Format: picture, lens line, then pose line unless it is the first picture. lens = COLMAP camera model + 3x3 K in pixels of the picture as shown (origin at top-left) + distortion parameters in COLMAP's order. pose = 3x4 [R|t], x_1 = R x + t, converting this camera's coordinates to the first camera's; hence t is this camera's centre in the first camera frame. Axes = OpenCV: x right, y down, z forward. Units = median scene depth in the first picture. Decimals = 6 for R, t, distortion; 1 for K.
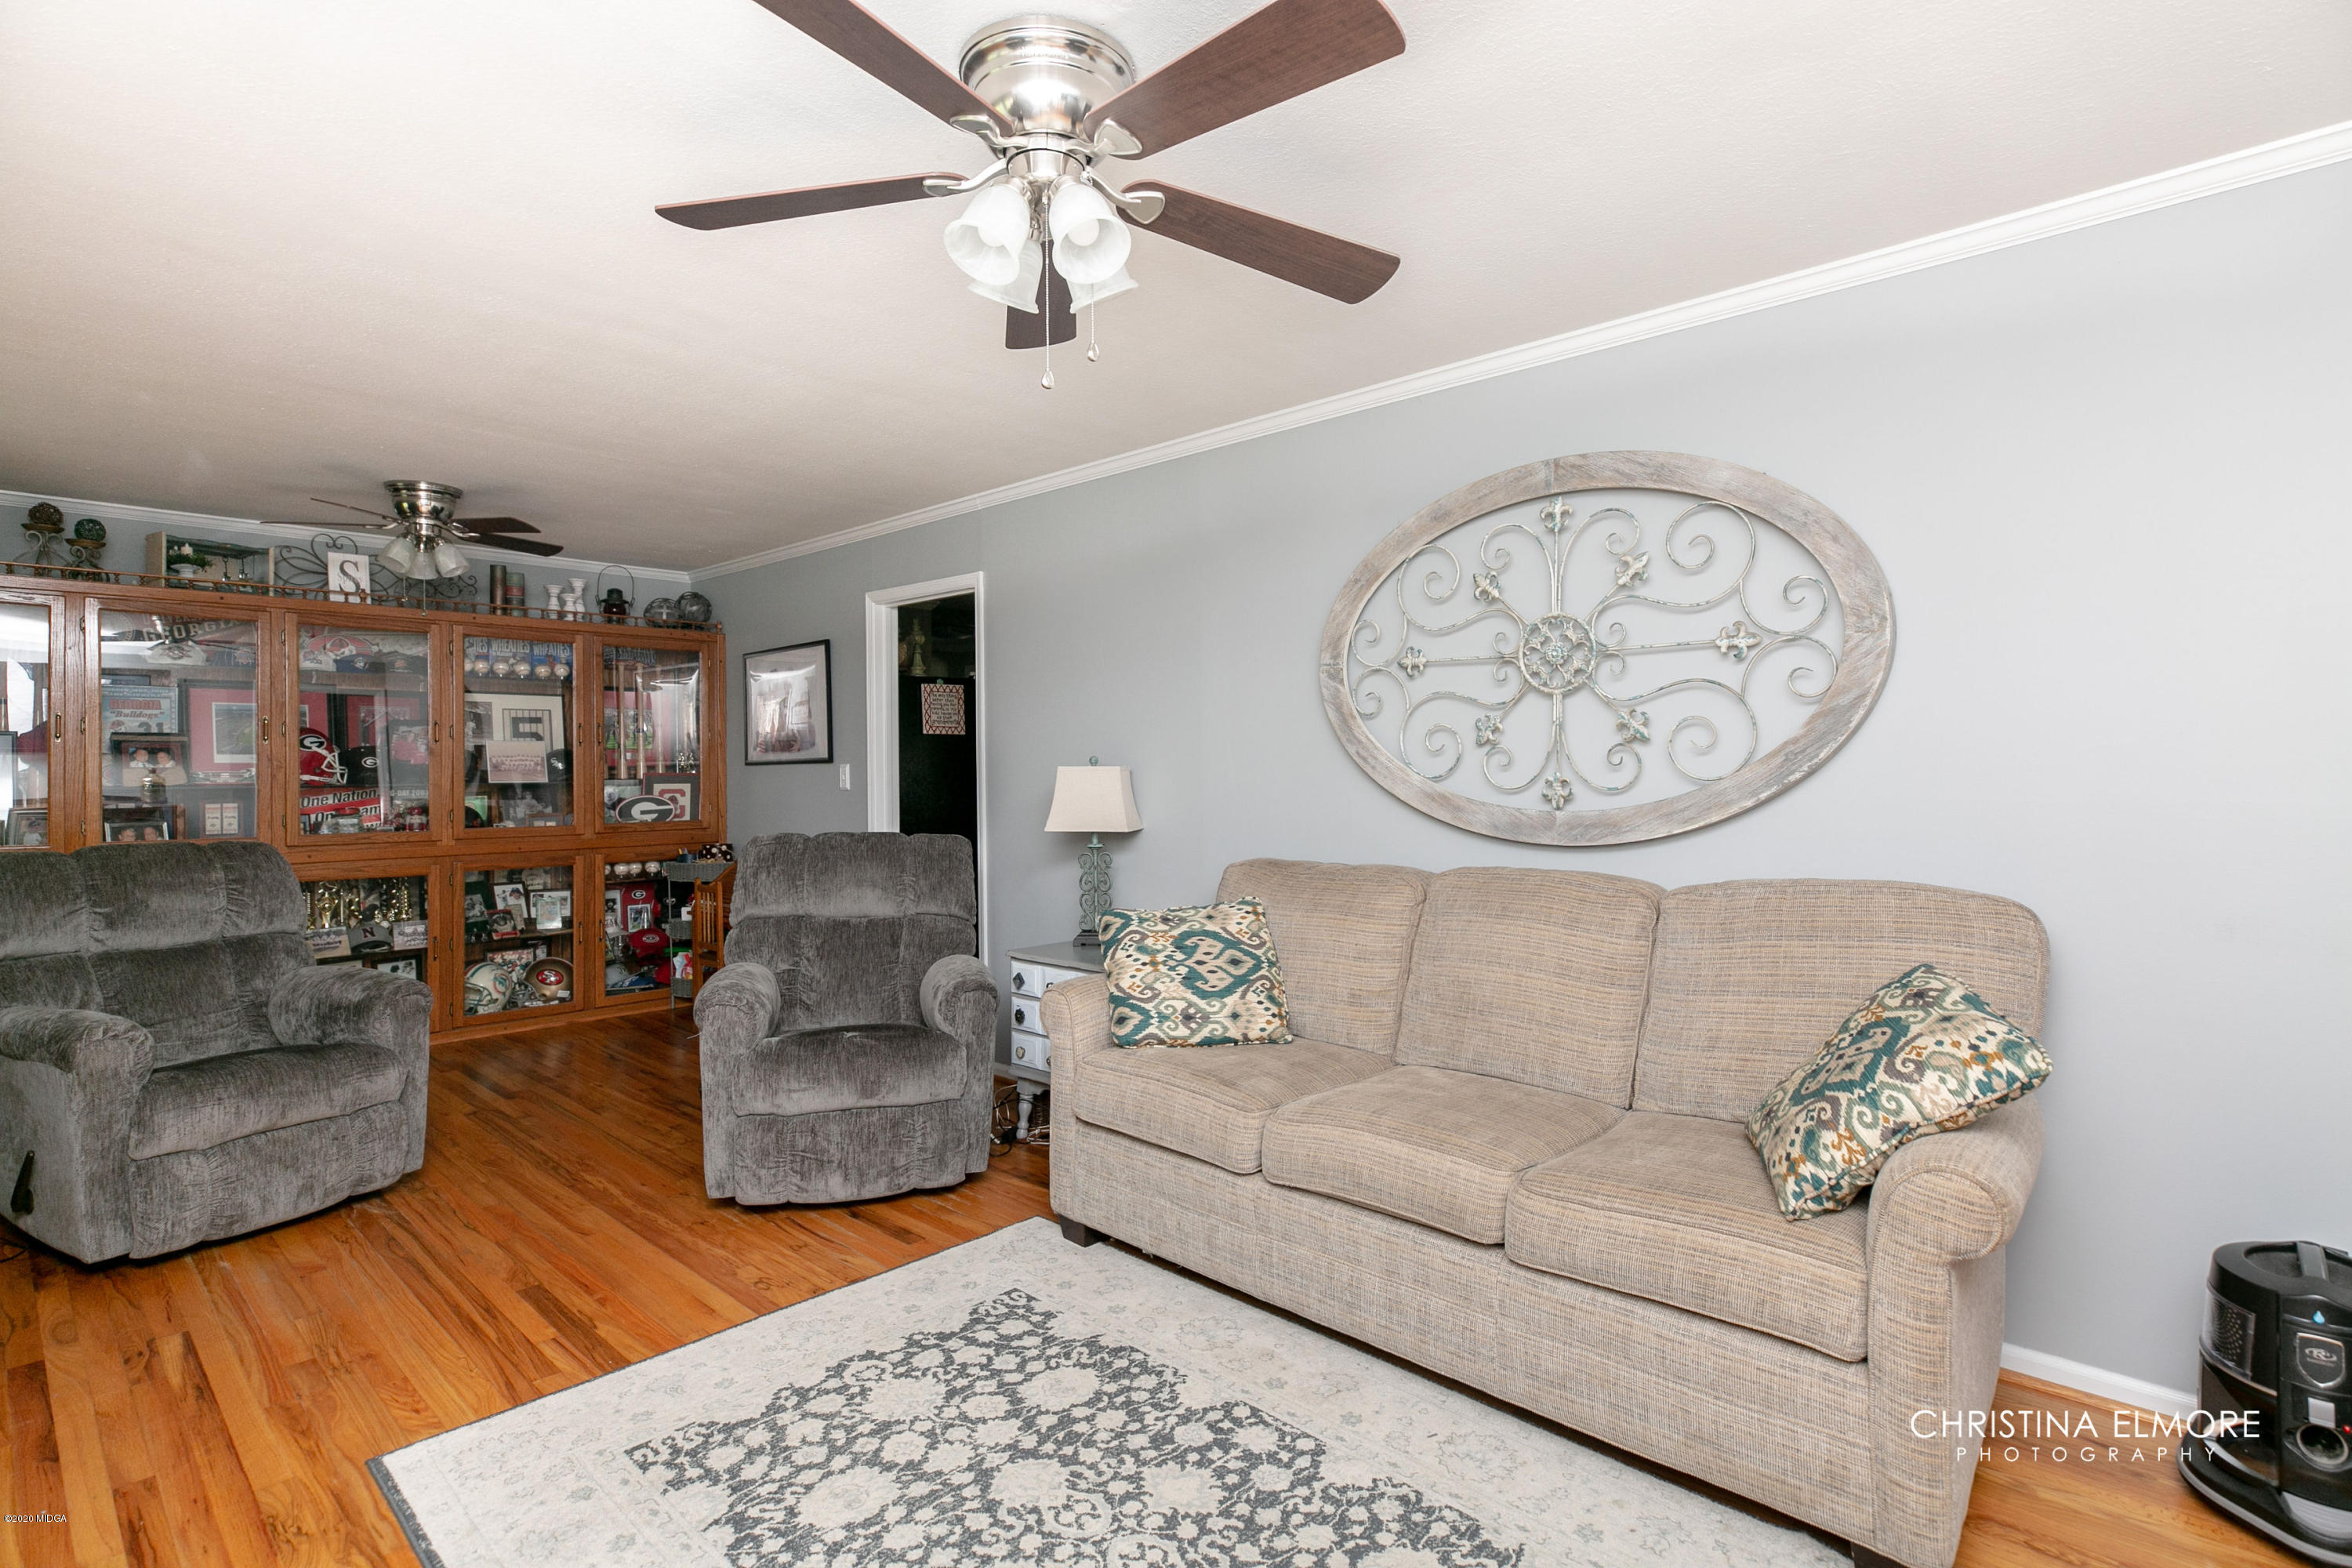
lens RADIAL K [[1149.7, 0, 1176.0], [0, 1149.7, 784.0], [0, 0, 1]] dist [0.000674, 0.000708]
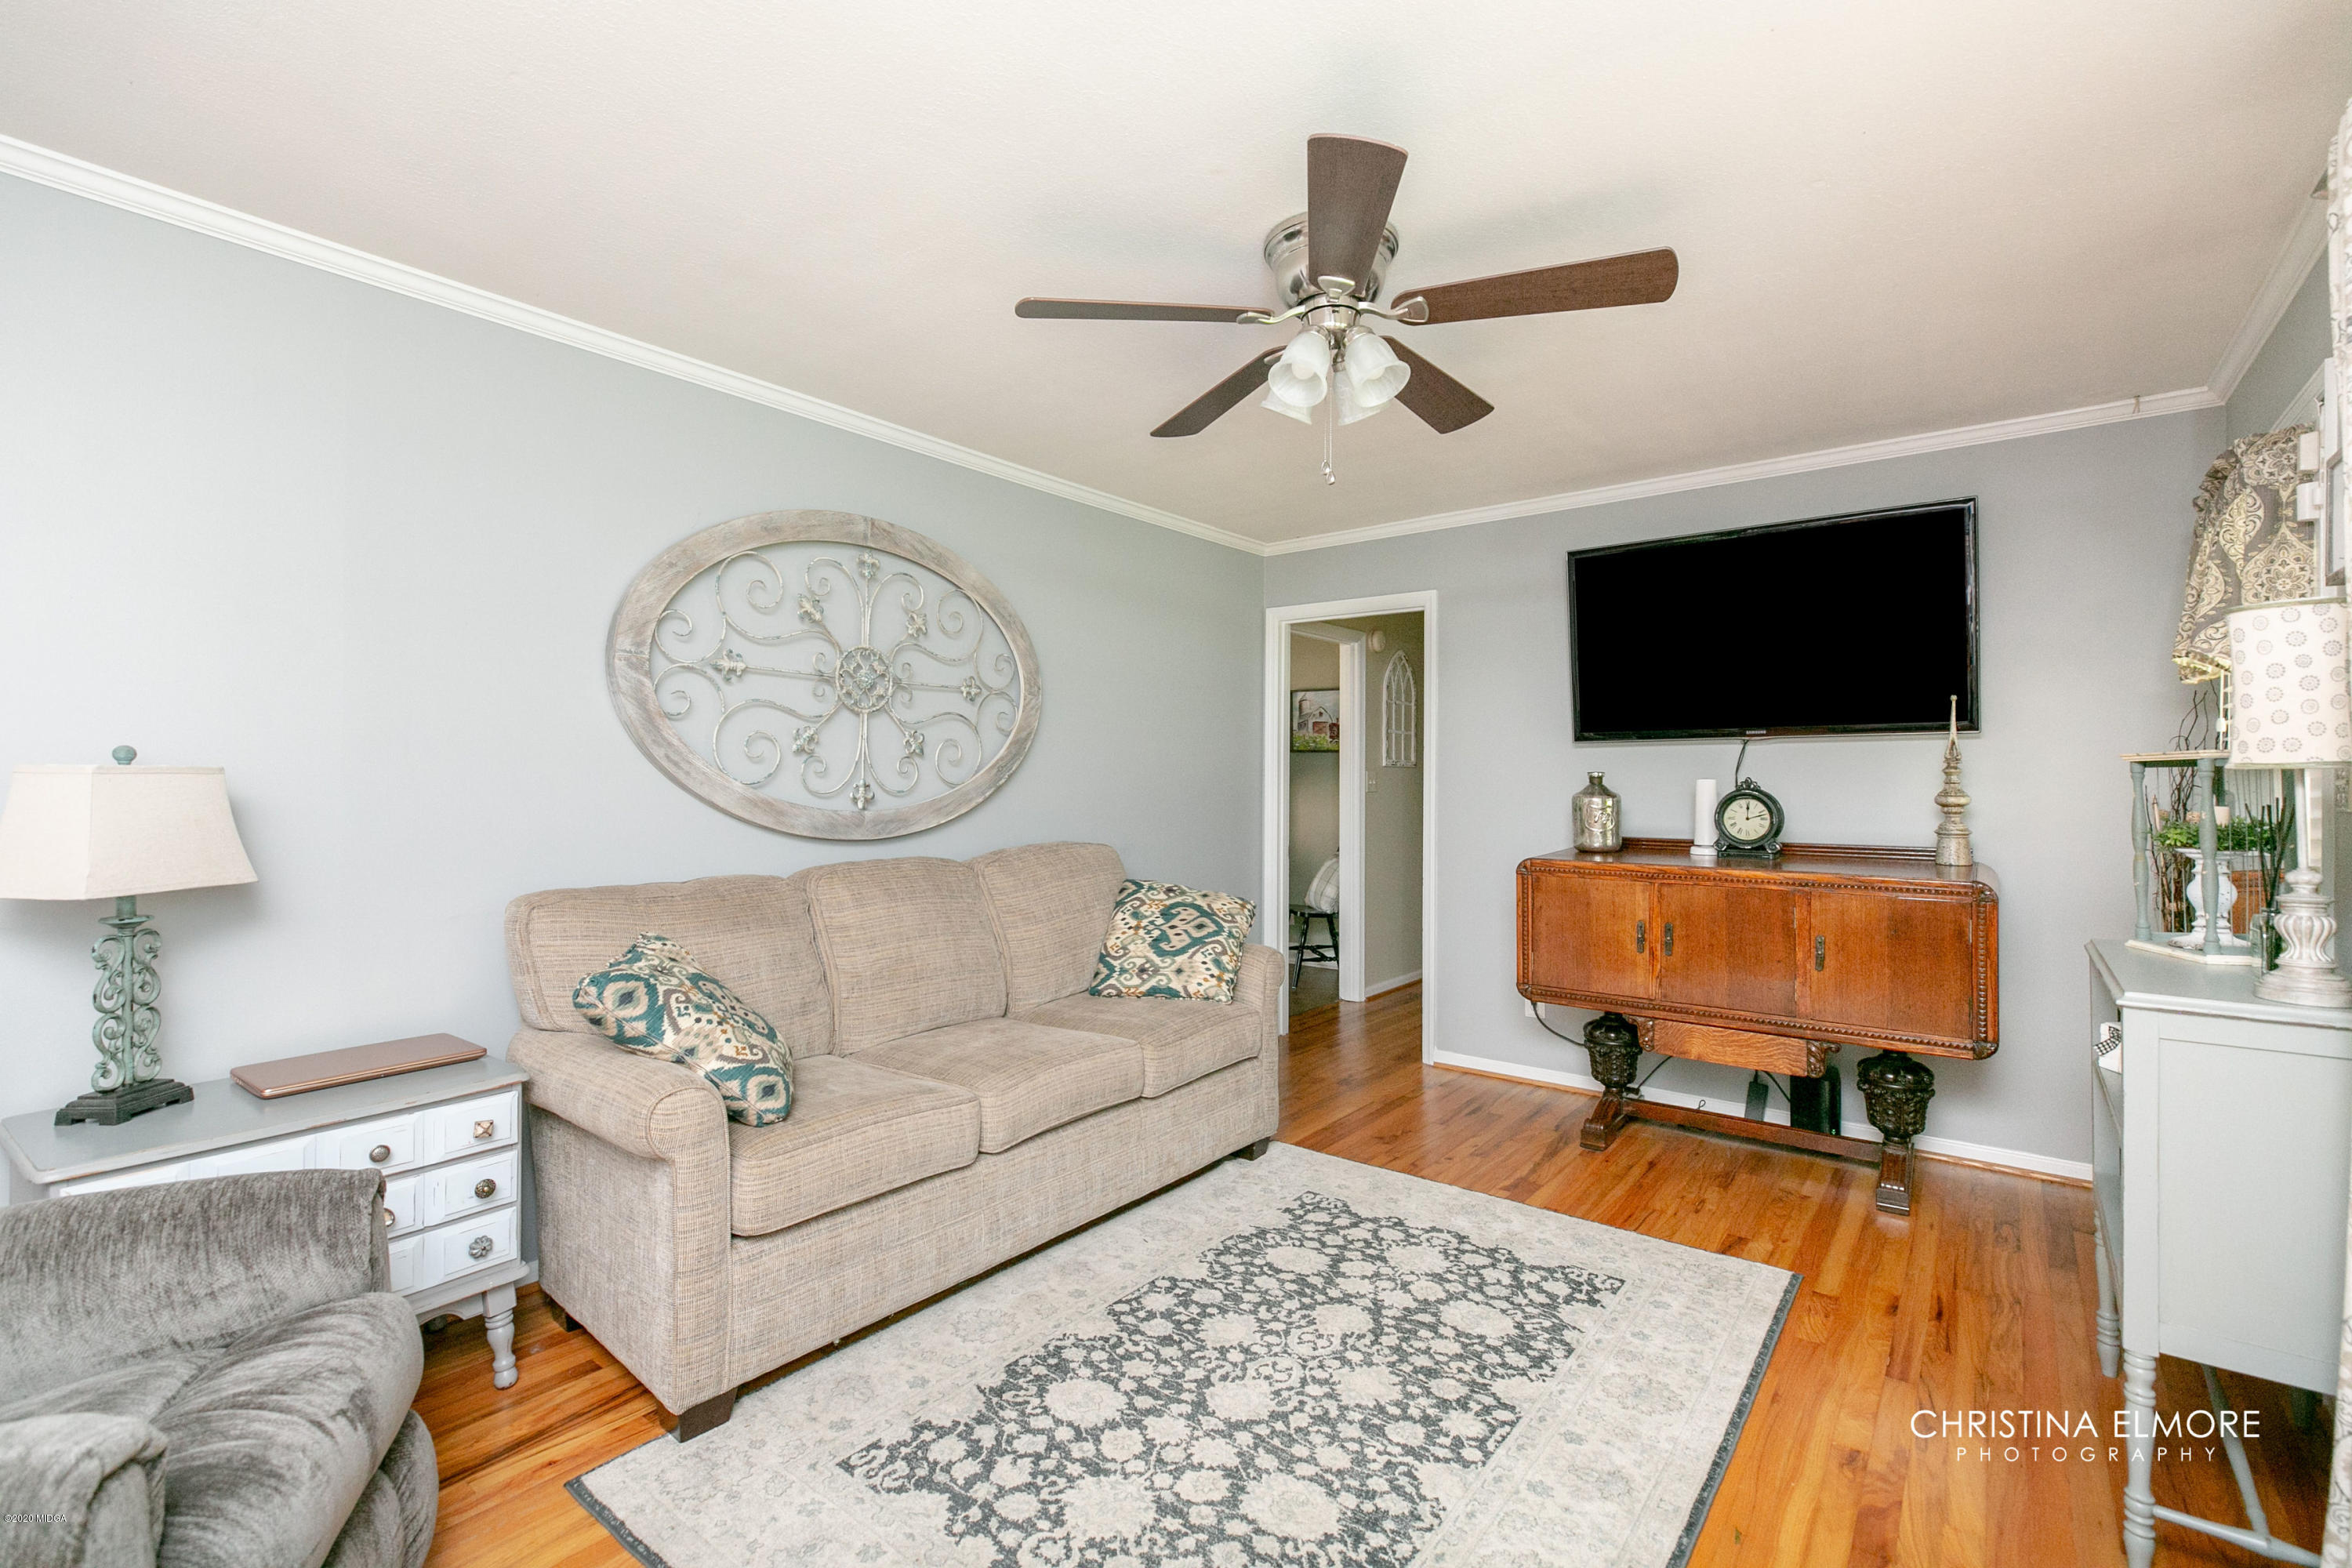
lens RADIAL K [[1048.7, 0, 1165.4], [0, 1048.7, 772.2], [0, 0, 1]] dist [0.000548, -0.000020]
pose [[-0.085495, 0.018065, 0.996175, -0.901735], [0.022020, 0.999626, -0.016238, 0.009083], [-0.996095, 0.020547, -0.085861, 0.900973]]
